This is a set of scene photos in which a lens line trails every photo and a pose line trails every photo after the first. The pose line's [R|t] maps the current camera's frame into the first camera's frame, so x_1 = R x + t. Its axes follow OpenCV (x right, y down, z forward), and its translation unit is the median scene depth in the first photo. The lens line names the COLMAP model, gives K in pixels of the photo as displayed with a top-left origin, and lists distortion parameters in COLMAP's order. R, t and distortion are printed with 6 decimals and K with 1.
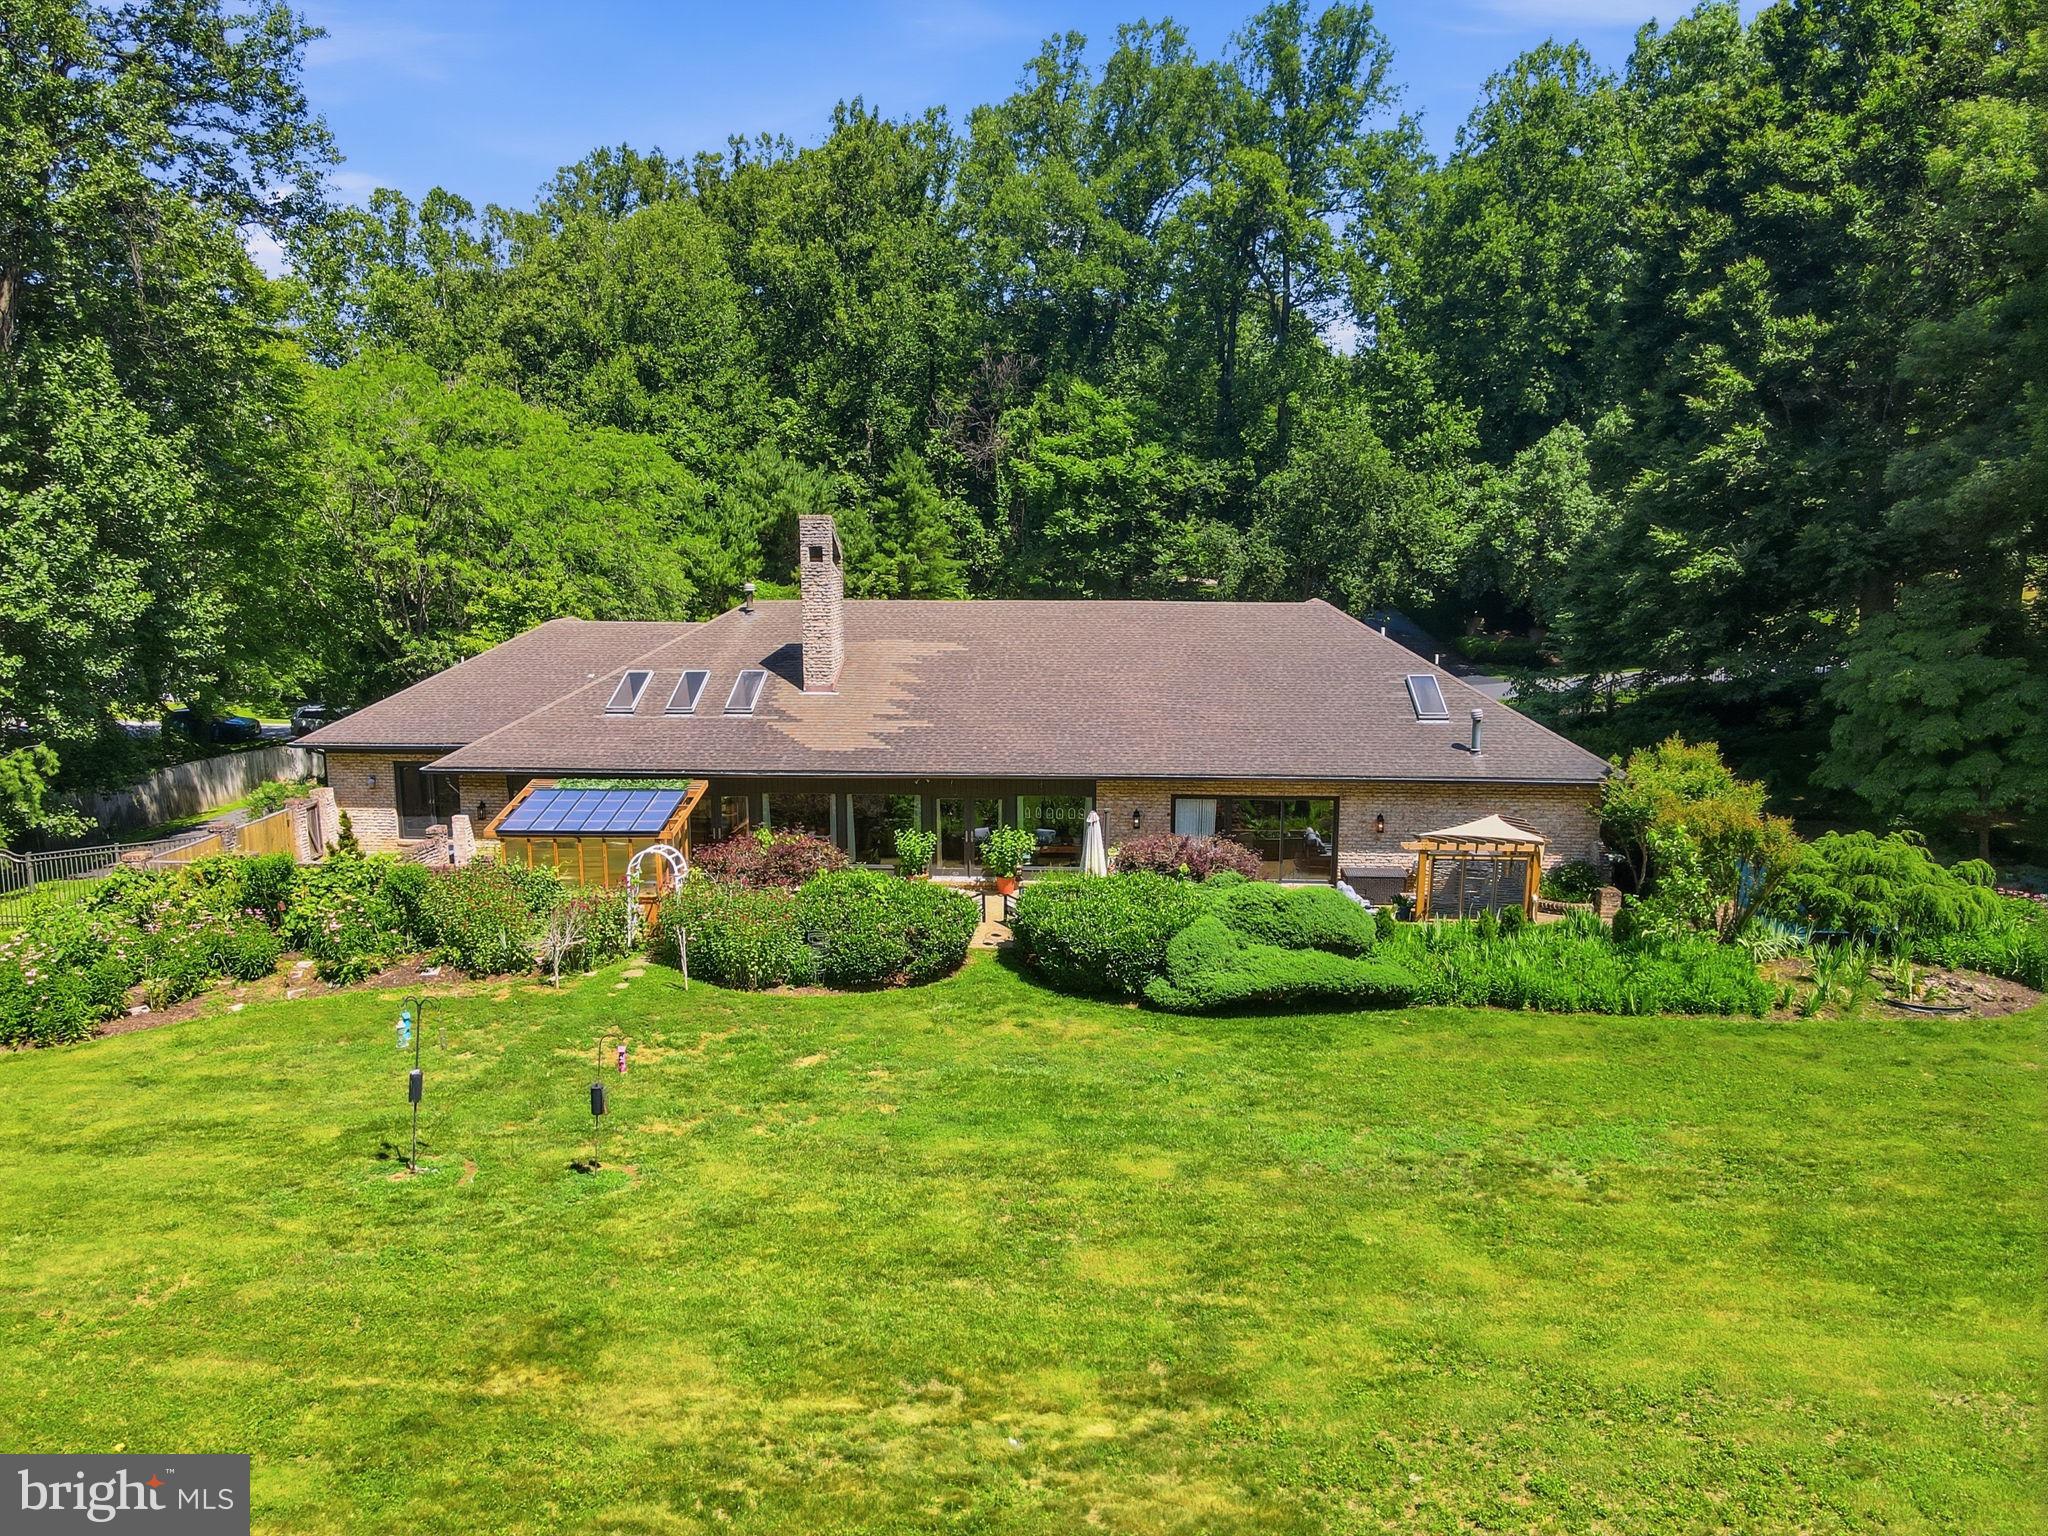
lens RADIAL K [[1502.4, 0, 1012.9], [0, 1502.4, 771.7], [0, 0, 1]] dist [0.003882, 0.019518]
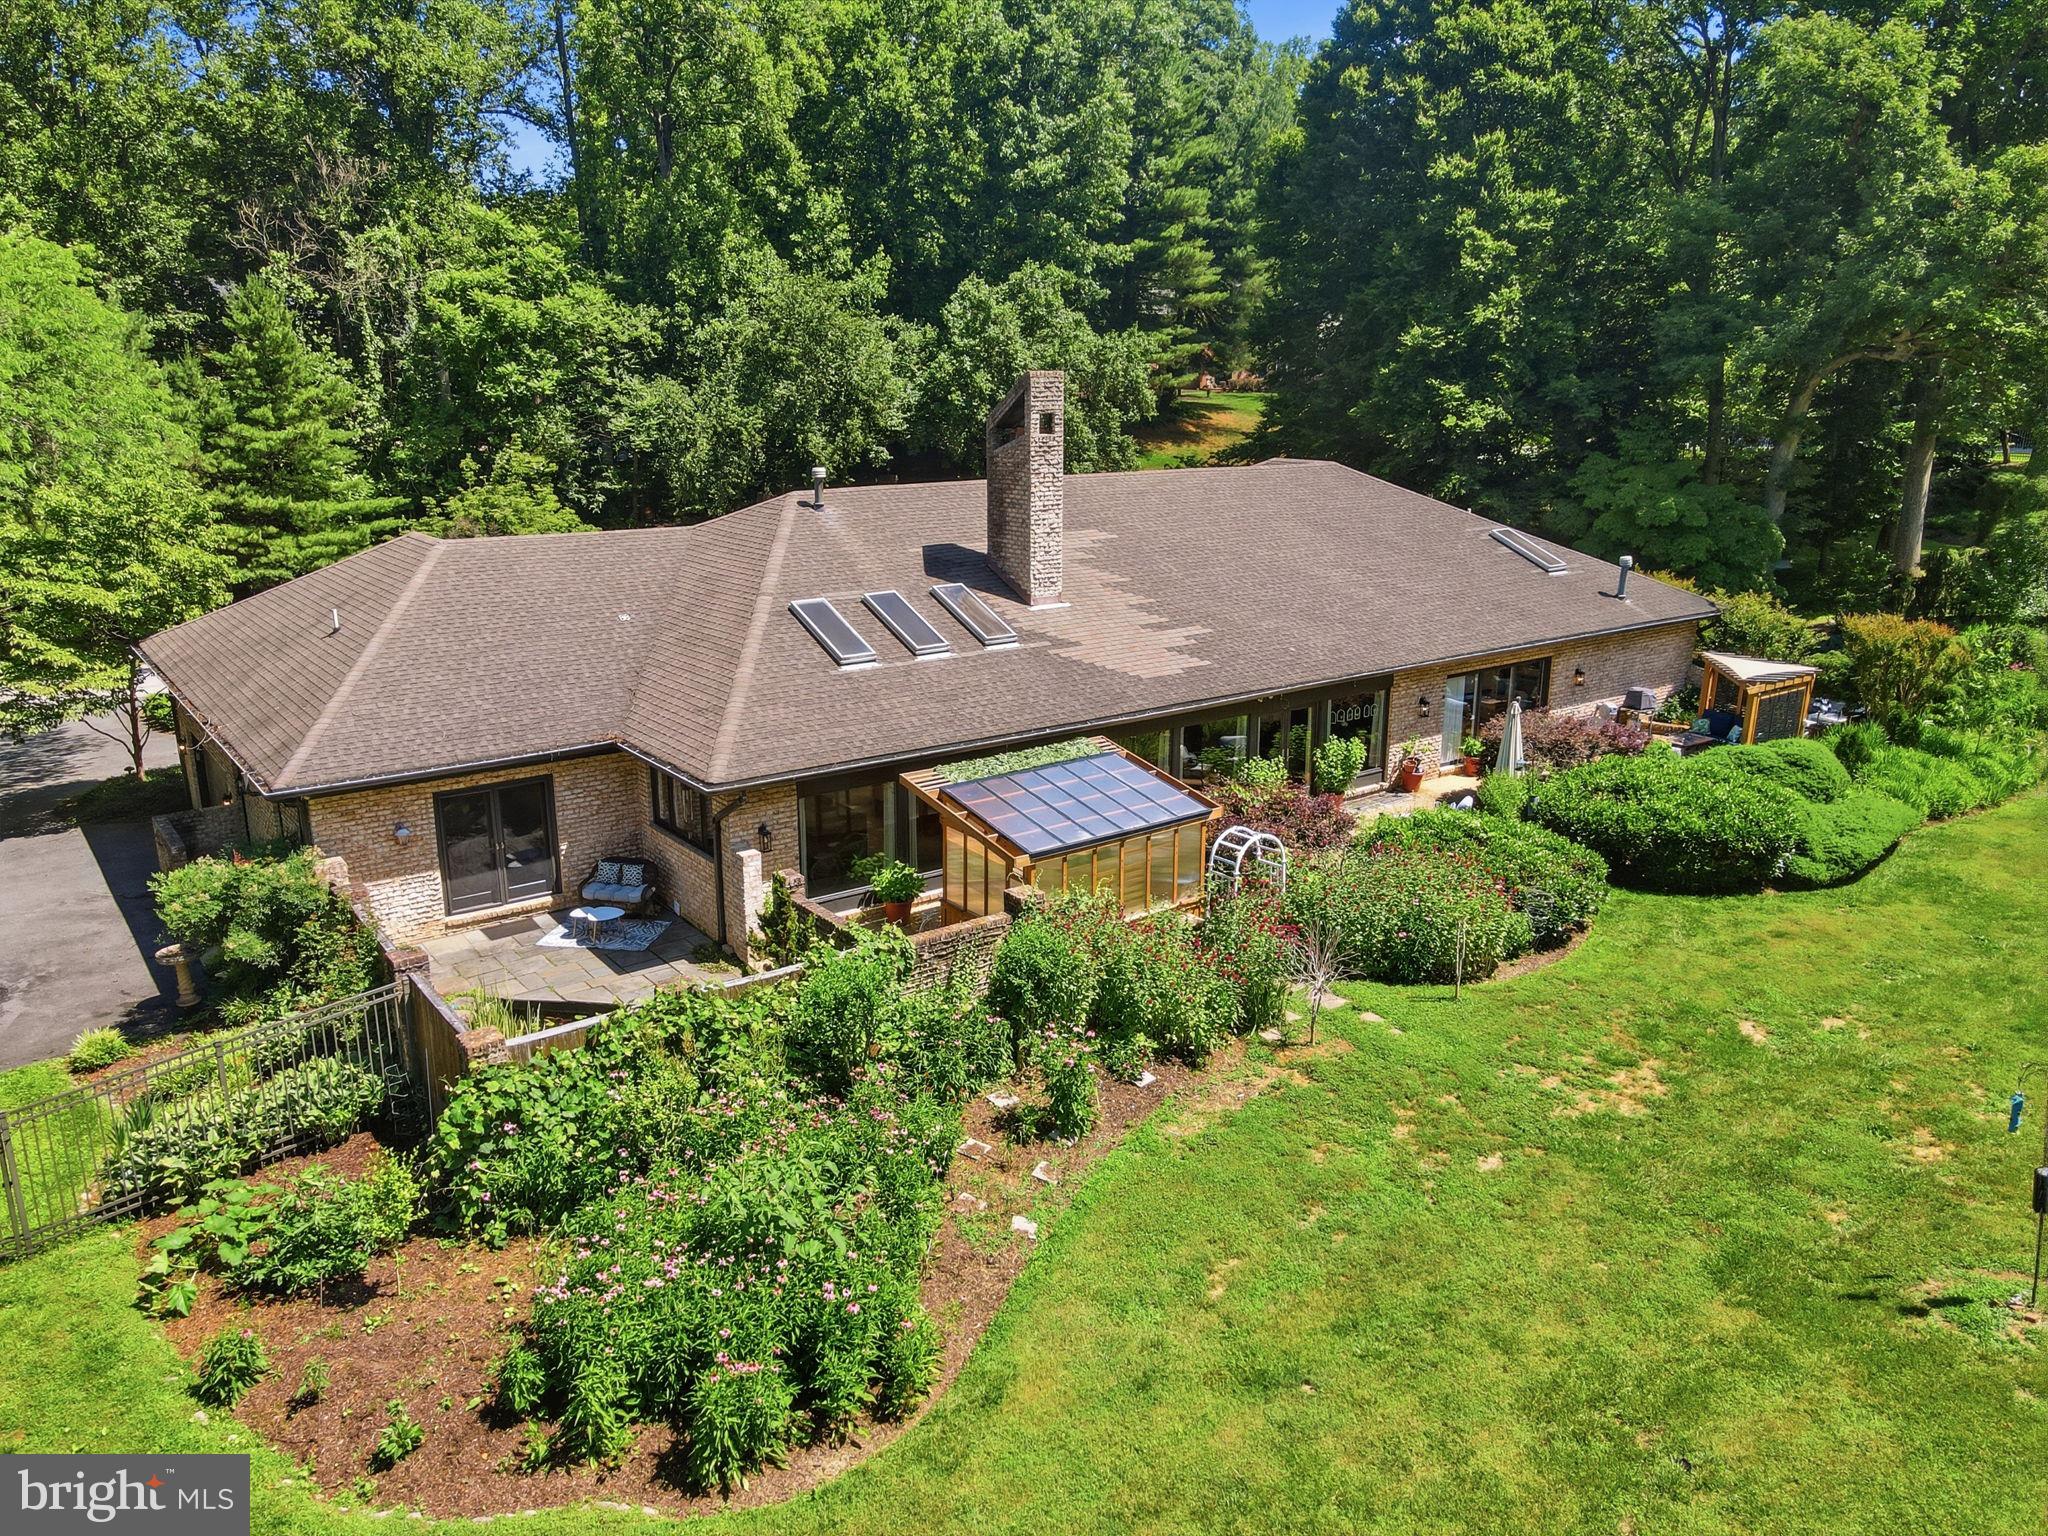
lens RADIAL K [[1502.4, 0, 1022.7], [0, 1502.4, 768.5], [0, 0, 1]] dist [0.003882, 0.019518]
pose [[0.769752, -0.166717, 0.616188, -0.526280], [0.110356, 0.985513, 0.128783, -0.059644], [-0.628732, -0.031131, 0.776999, 0.340257]]
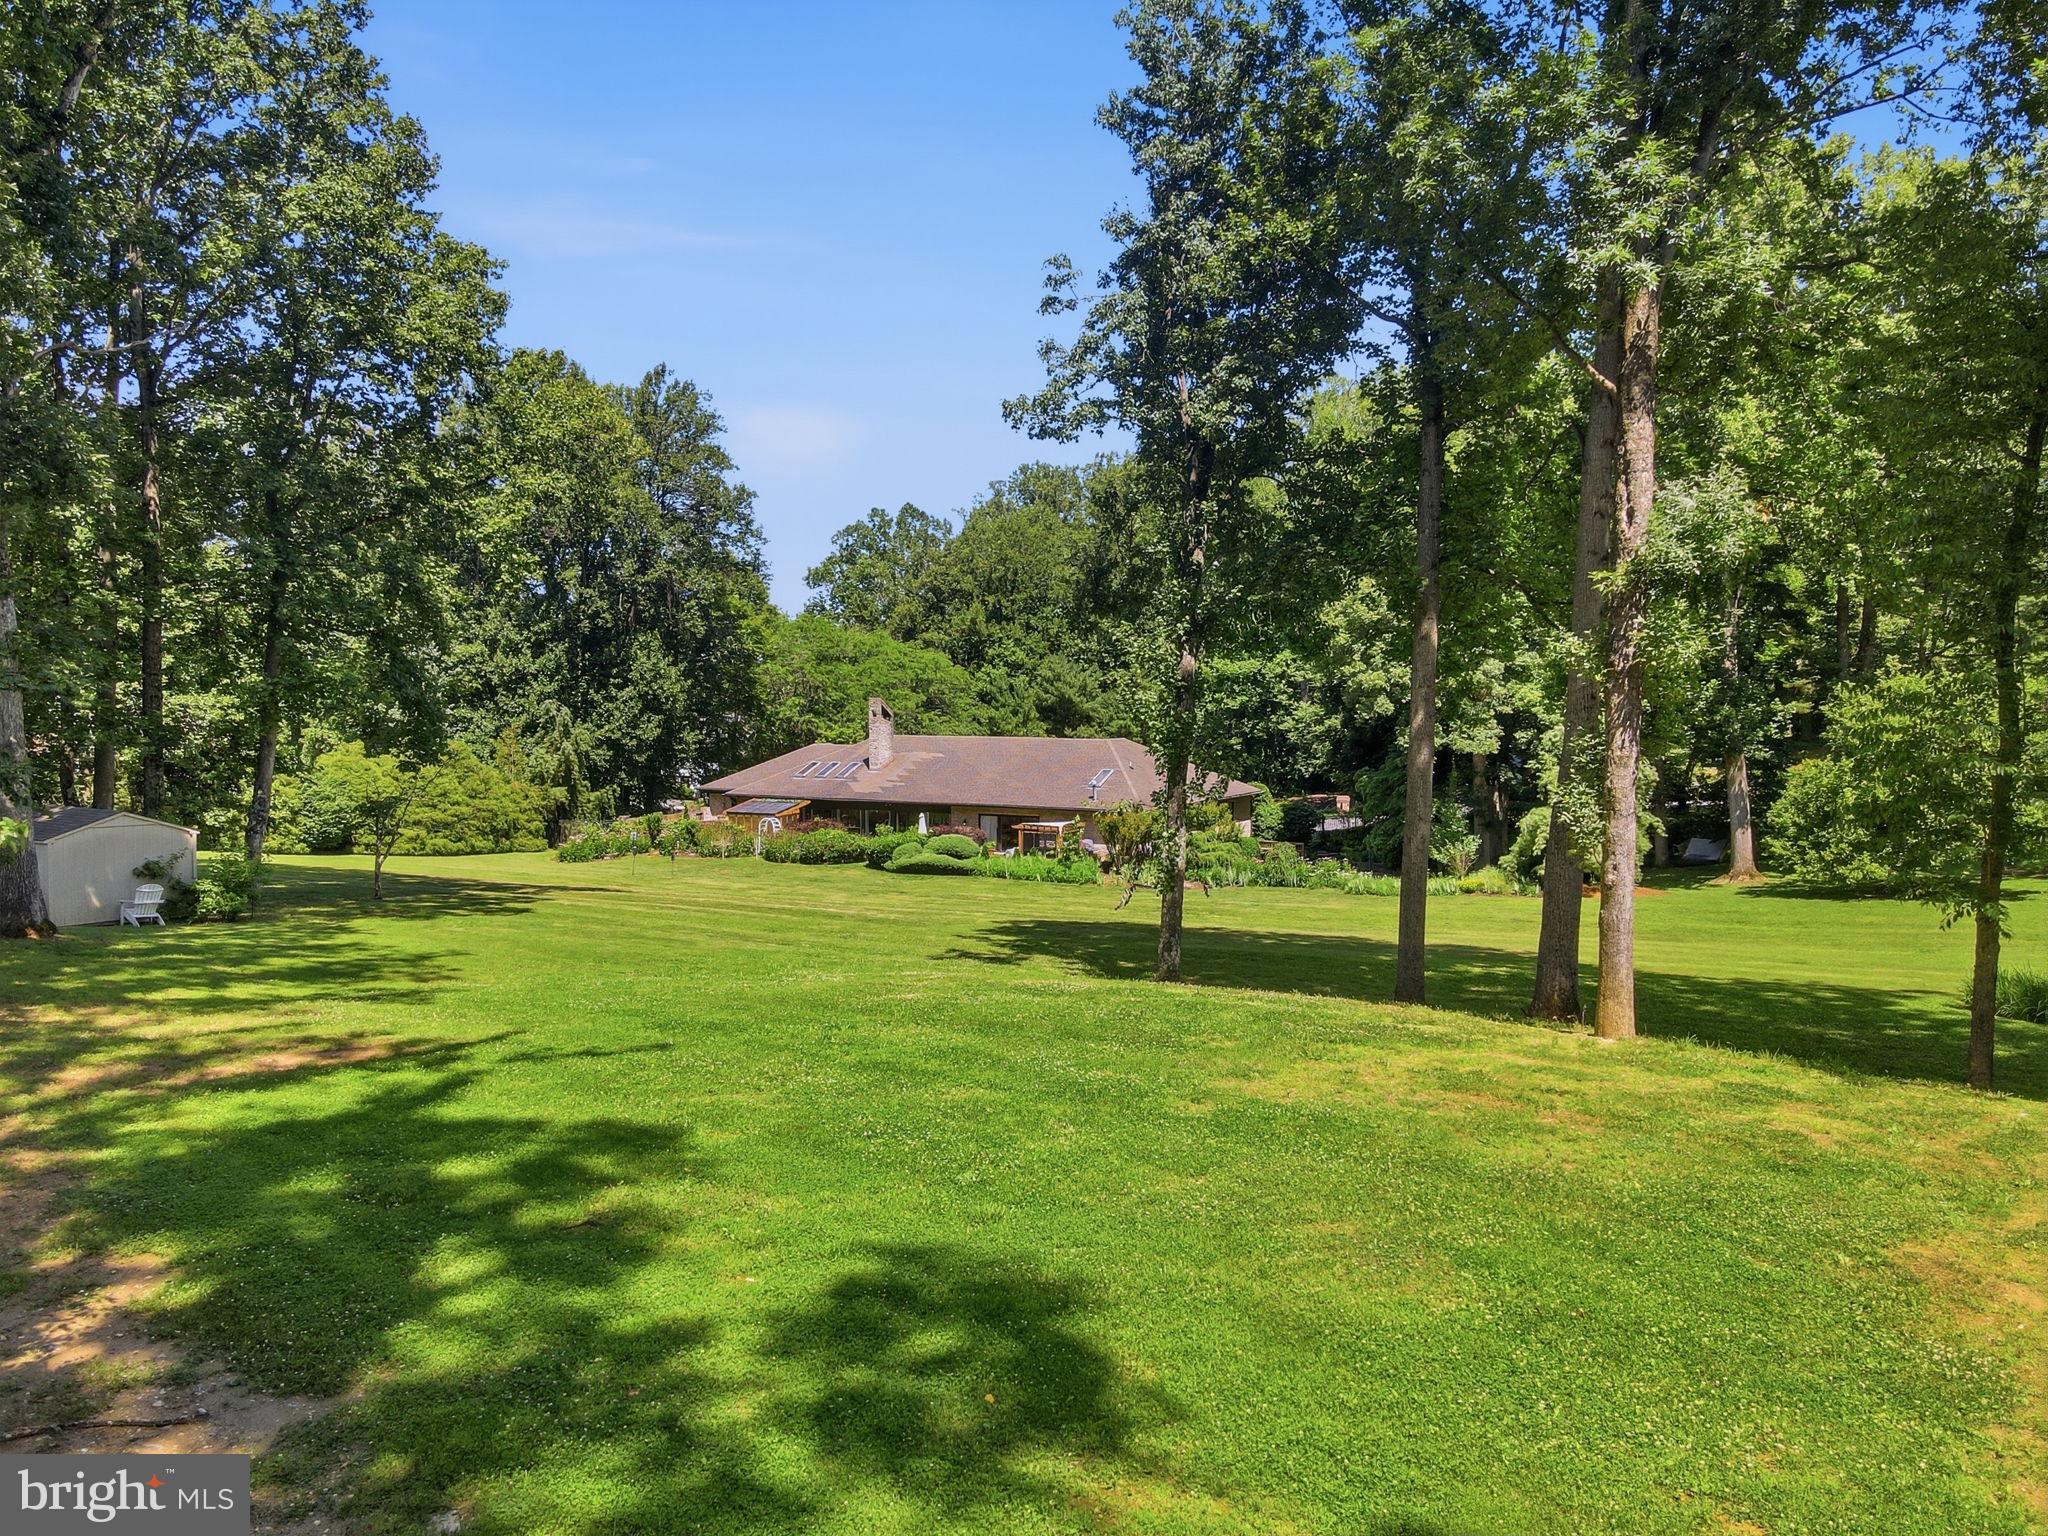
lens RADIAL K [[1502.4, 0, 1027.6], [0, 1502.4, 764.5], [0, 0, 1]] dist [0.003882, 0.019518]
pose [[0.913979, 0.019523, -0.405293, 0.888304], [-0.068557, 0.991912, -0.106821, 0.146569], [0.399929, 0.125417, 0.907925, -0.902368]]
